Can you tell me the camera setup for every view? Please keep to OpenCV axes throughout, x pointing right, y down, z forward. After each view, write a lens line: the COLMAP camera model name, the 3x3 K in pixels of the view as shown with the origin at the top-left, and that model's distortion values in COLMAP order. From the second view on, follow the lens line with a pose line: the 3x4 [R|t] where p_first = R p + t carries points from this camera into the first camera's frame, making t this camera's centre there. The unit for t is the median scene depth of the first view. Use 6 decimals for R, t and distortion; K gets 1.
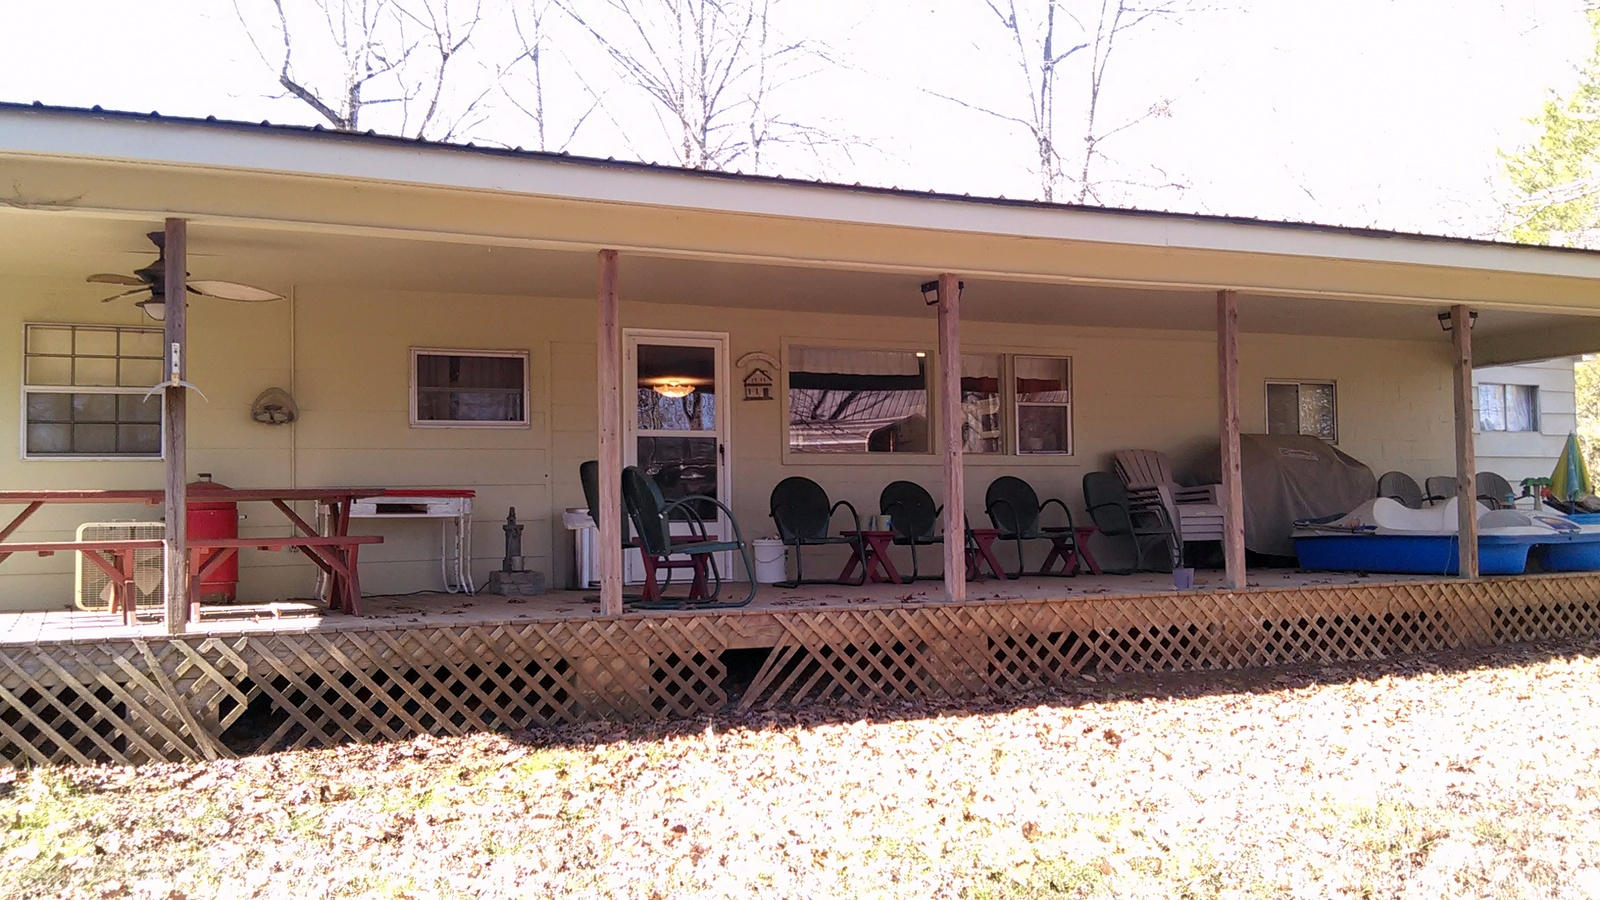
lens RADIAL K [[1490.6, 0, 798.2], [0, 1490.6, 446.6], [0, 0, 1]] dist [0.008604, 0.000000]
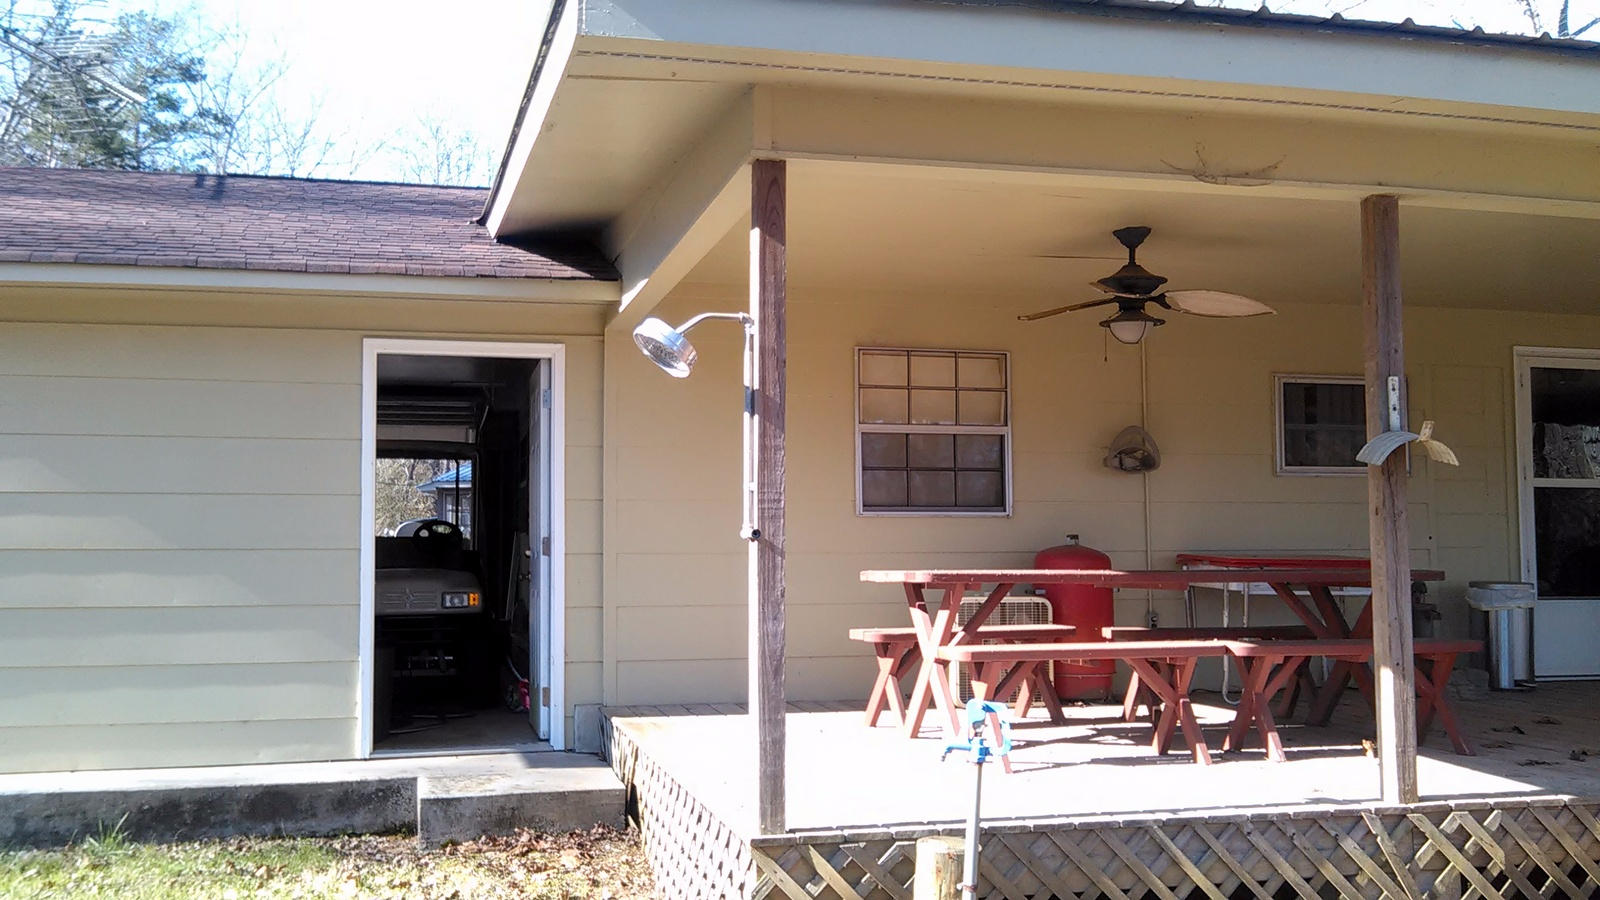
lens RADIAL K [[1490.6, 0, 801.8], [0, 1490.6, 453.2], [0, 0, 1]] dist [0.008604, 0.000000]
pose [[0.984884, 0.005910, -0.173114, -0.556990], [-0.007066, 0.999957, -0.006067, -0.027476], [0.173071, 0.007199, 0.984883, 0.272935]]
